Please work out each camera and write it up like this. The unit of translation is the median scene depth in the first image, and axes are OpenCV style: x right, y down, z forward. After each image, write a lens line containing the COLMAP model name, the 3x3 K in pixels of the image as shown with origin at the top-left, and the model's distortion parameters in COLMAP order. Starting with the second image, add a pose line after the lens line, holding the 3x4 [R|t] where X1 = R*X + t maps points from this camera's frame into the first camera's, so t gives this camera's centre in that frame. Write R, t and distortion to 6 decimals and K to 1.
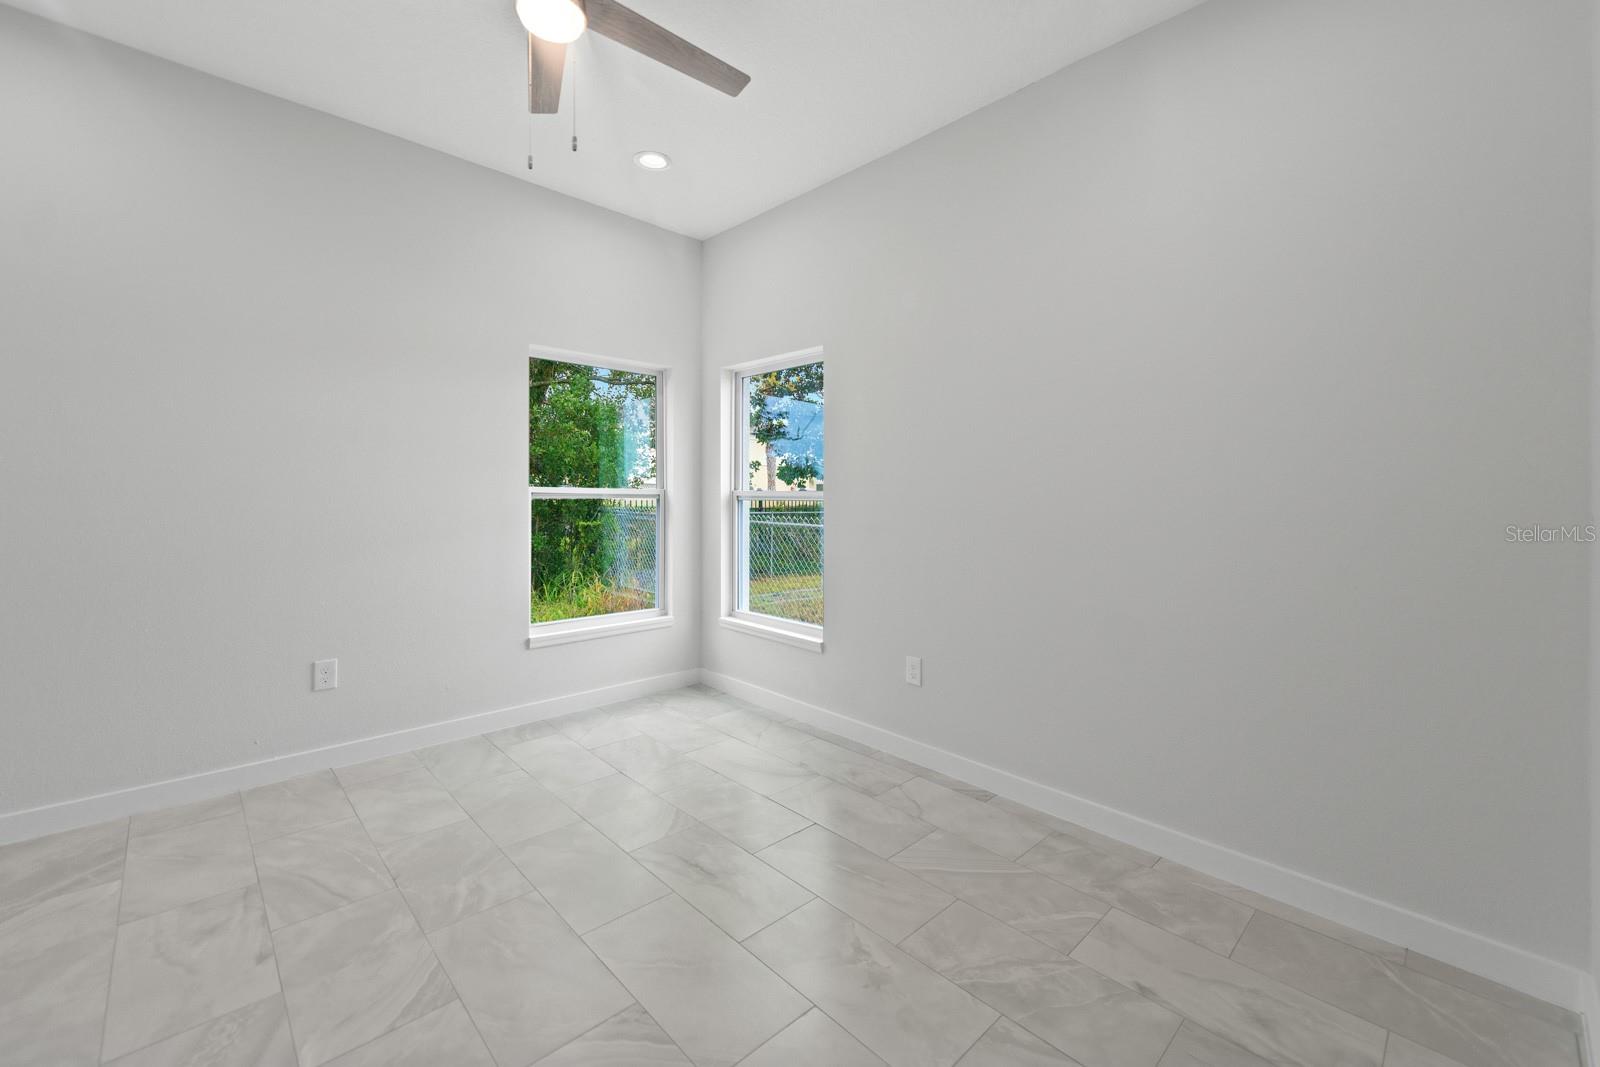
lens RADIAL K [[640.8, 0, 797.6], [0, 640.8, 505.7], [0, 0, 1]] dist [0.002710, -0.000268]
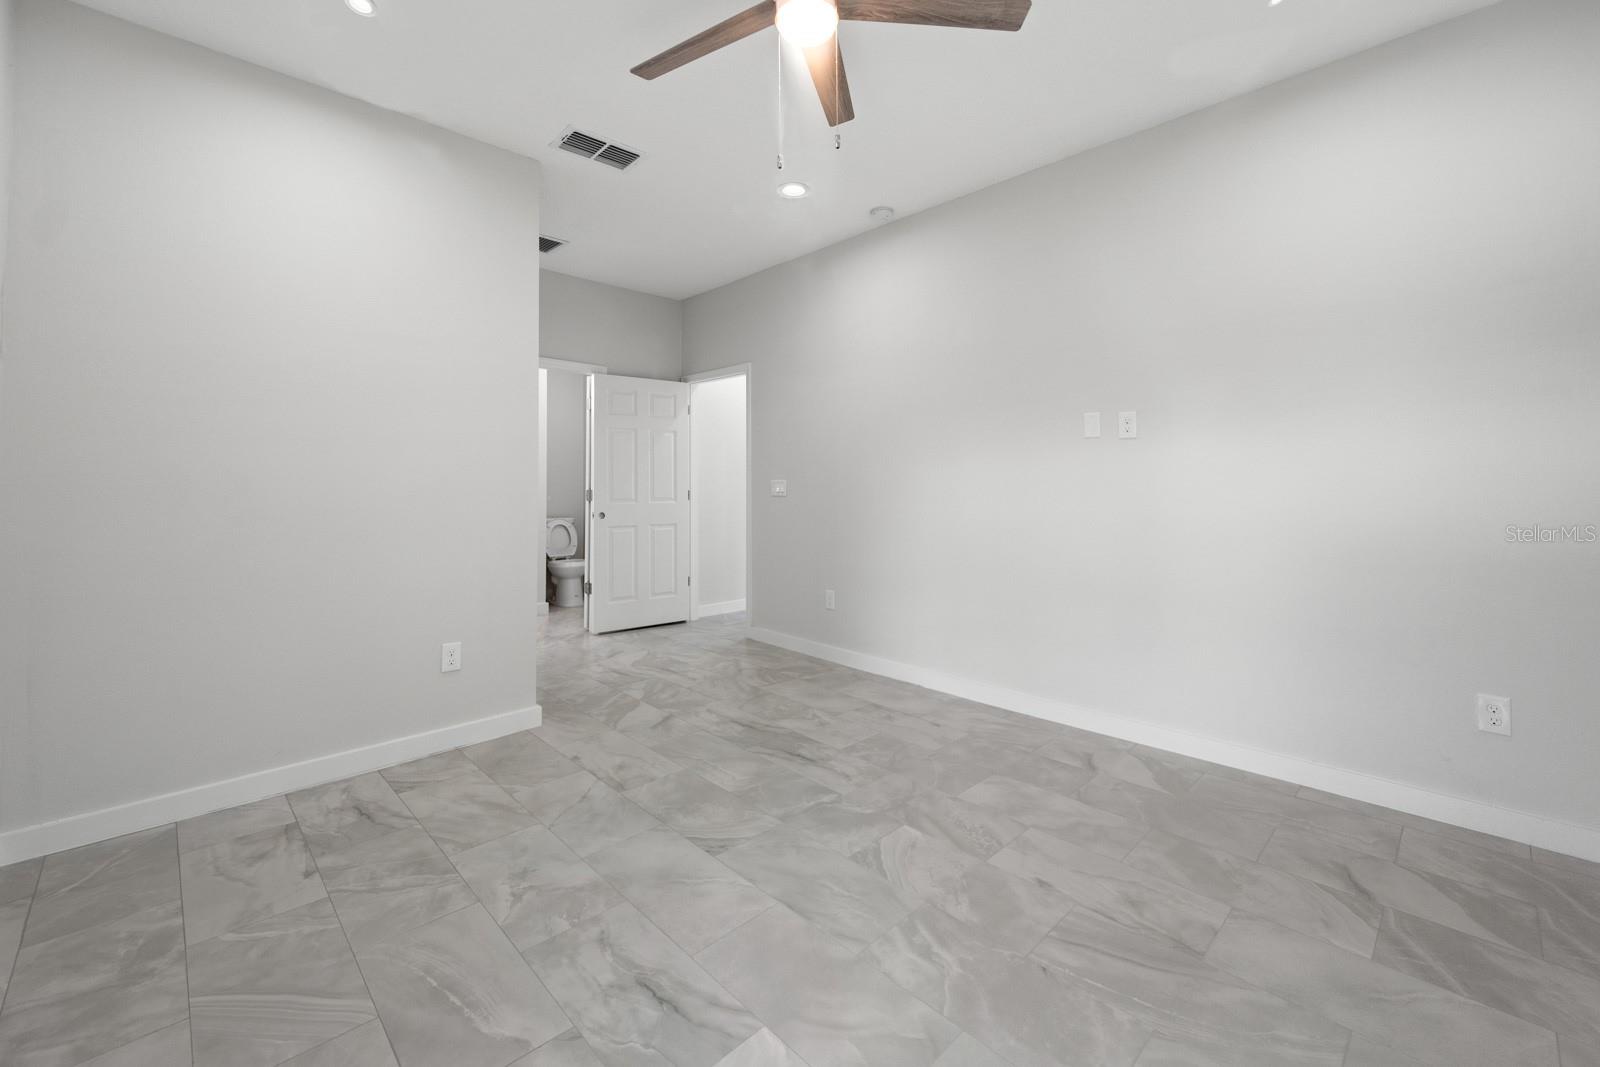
lens RADIAL K [[674.0, 0, 795.8], [0, 674.0, 498.0], [0, 0, 1]] dist [0.018447, -0.000521]
pose [[-0.999955, -0.008936, 0.003255, -0.214643], [-0.008805, 0.999229, 0.038265, -0.018191], [-0.003595, 0.038235, -0.999262, 1.221454]]
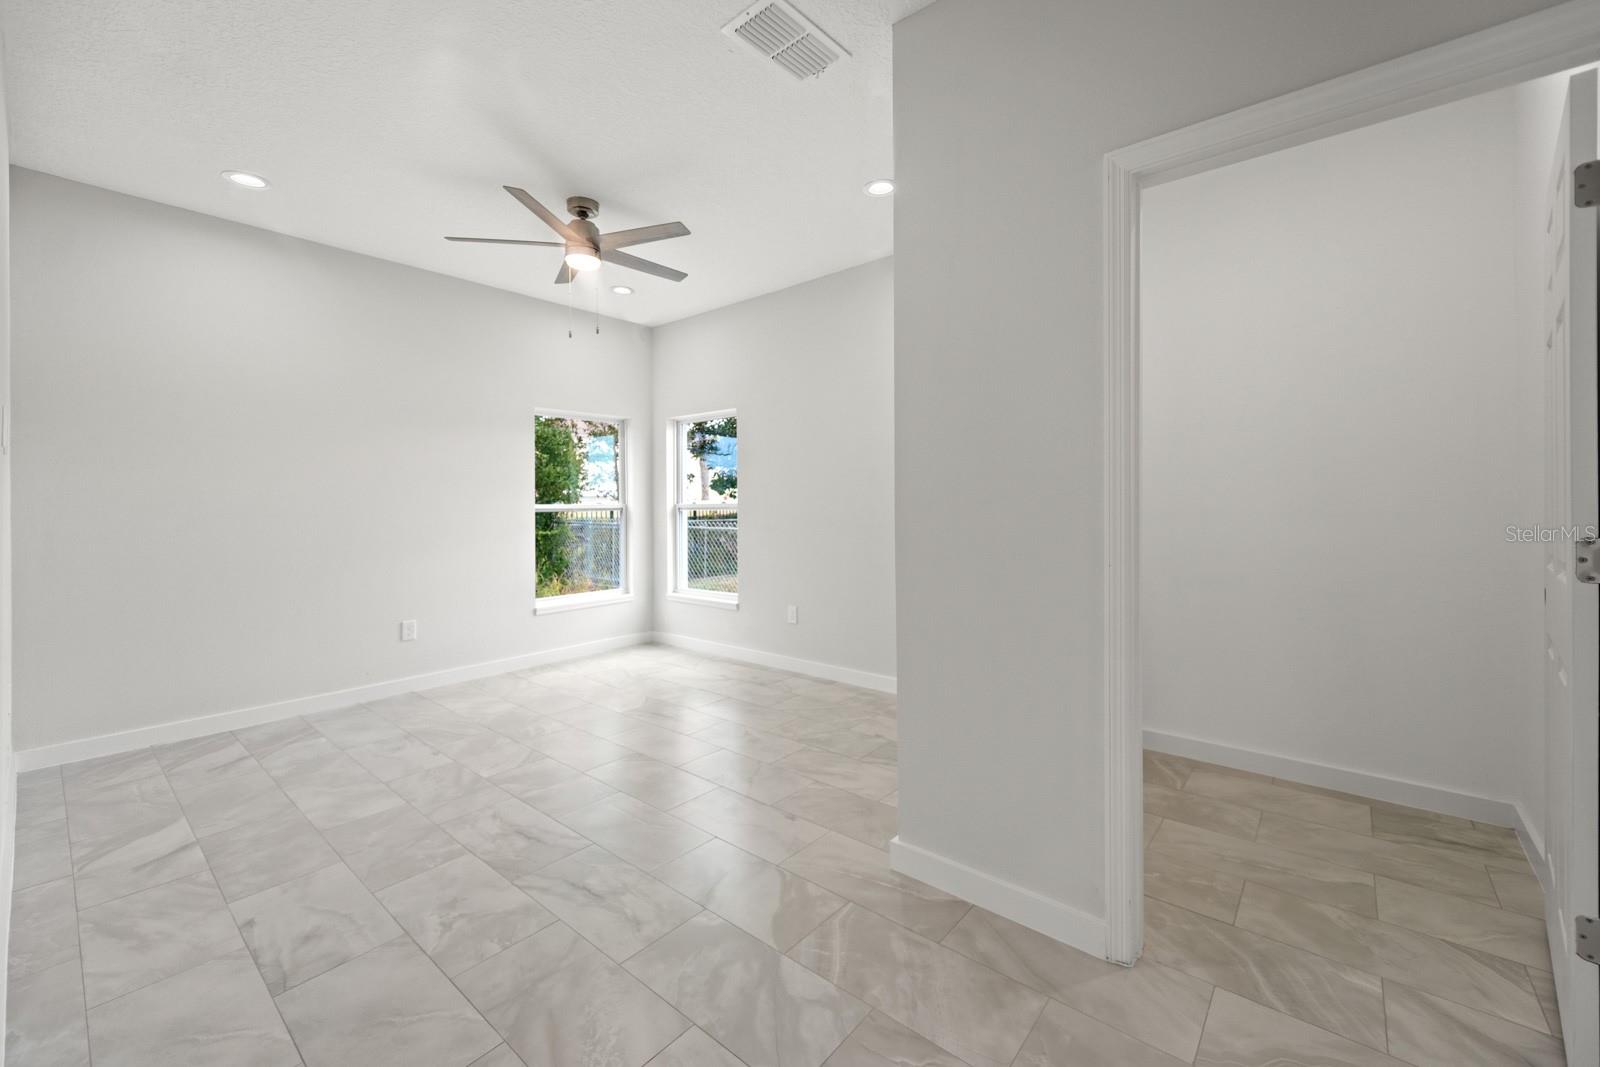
lens RADIAL K [[631.2, 0, 813.1], [0, 631.2, 472.5], [0, 0, 1]] dist [0.001333, -0.000080]
pose [[0.991791, -0.012429, 0.127267, 0.034127], [0.020633, 0.997778, -0.063351, 0.001771], [-0.126197, 0.065456, 0.989843, -0.599445]]
